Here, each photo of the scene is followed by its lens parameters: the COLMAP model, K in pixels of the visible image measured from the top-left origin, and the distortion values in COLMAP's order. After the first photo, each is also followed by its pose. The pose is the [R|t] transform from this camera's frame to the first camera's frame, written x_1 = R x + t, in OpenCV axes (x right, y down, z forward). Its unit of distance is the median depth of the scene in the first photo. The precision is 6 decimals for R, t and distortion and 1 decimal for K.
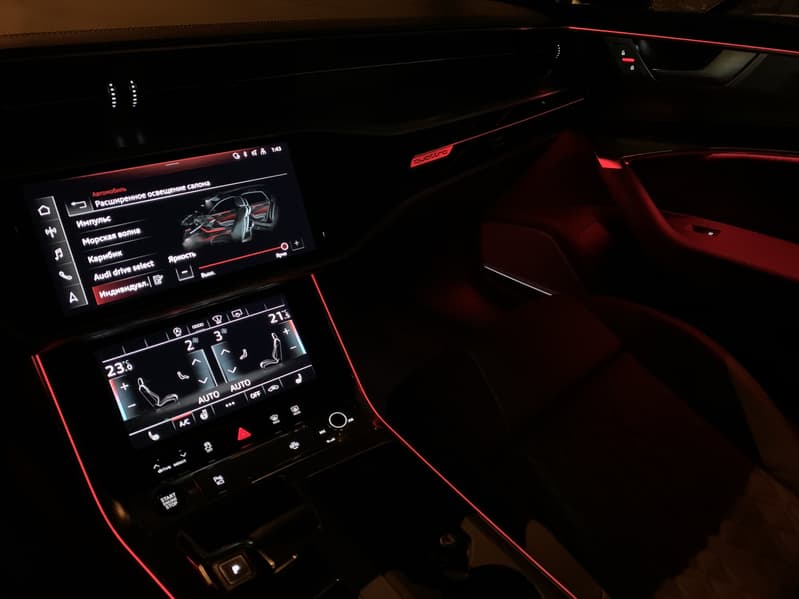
lens RADIAL K [[618.0, 0, 398.0], [0, 618.0, 295.1], [0, 0, 1]] dist [-0.003841, -0.001370]
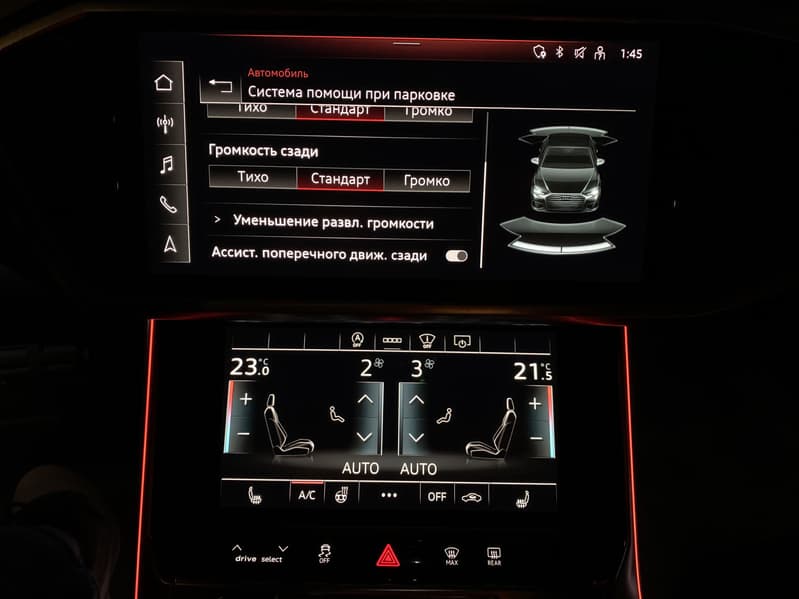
lens RADIAL K [[588.0, 0, 400.3], [0, 588.0, 287.8], [0, 0, 1]] dist [0.003355, -0.002536]
pose [[0.806571, 0.333166, -0.488307, -0.065275], [-0.294292, 0.942715, 0.157099, -0.092913], [0.512675, 0.016993, 0.858415, 0.556441]]
